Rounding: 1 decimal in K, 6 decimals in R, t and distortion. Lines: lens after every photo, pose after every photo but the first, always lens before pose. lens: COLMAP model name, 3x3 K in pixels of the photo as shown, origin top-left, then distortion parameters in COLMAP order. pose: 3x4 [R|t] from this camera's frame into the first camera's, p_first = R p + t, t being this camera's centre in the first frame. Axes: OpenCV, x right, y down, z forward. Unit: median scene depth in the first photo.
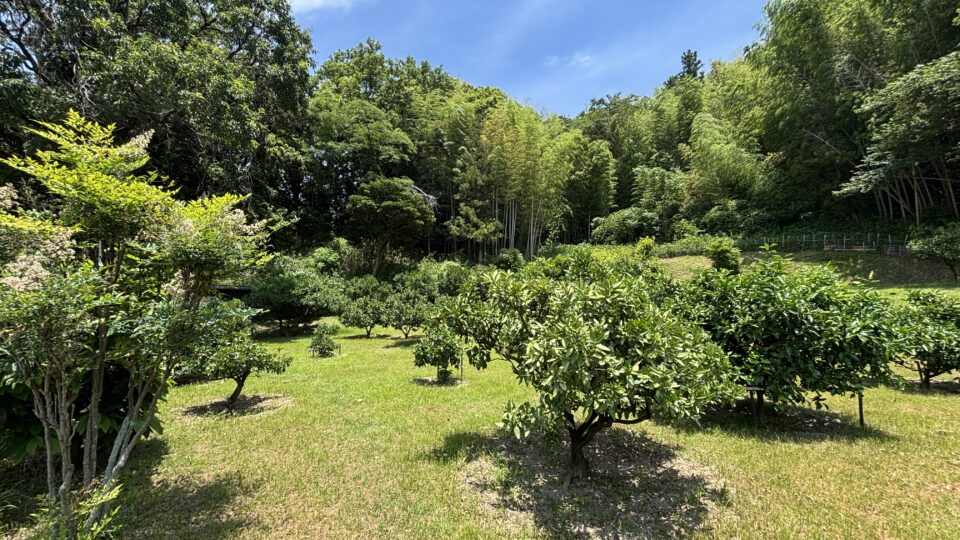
lens RADIAL K [[387.8, 0, 478.9], [0, 387.8, 270.9], [0, 0, 1]] dist [-0.003894, 0.001581]
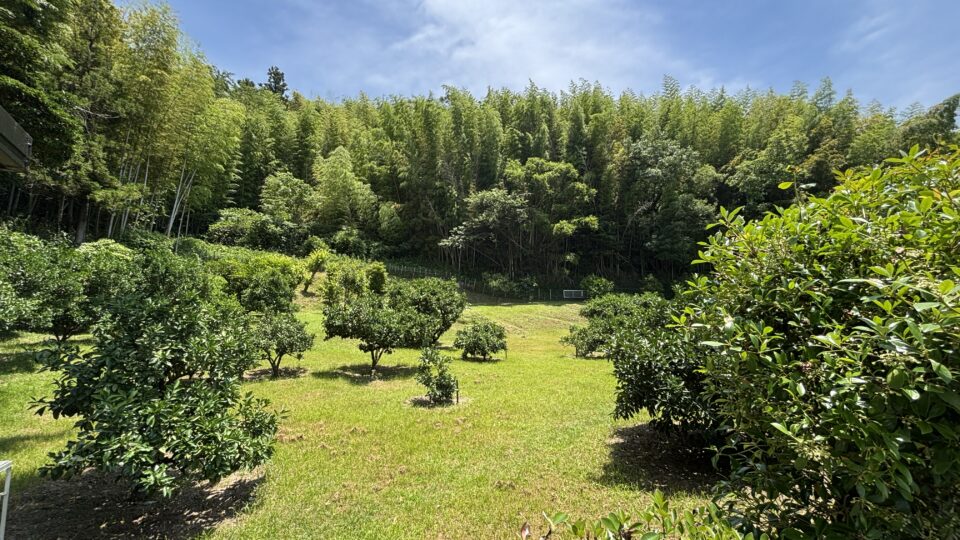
lens RADIAL K [[387.8, 0, 479.4], [0, 387.8, 271.1], [0, 0, 1]] dist [-0.003894, 0.001581]
pose [[0.278234, 0.100320, 0.955260, -0.472420], [-0.068303, 0.994079, -0.084502, 0.026930], [-0.958082, -0.041736, 0.283439, 0.352309]]
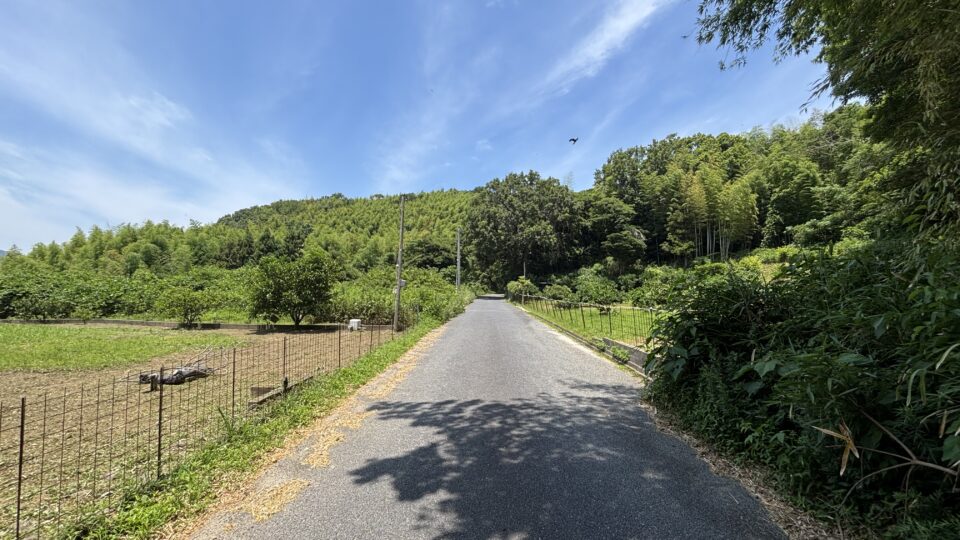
lens RADIAL K [[387.8, 0, 477.0], [0, 387.8, 270.9], [0, 0, 1]] dist [-0.003894, 0.001581]
pose [[0.608552, -0.027163, -0.793049, 0.993208], [0.057375, 0.998304, 0.009833, -0.083593], [0.791437, -0.051485, 0.609079, -0.957489]]
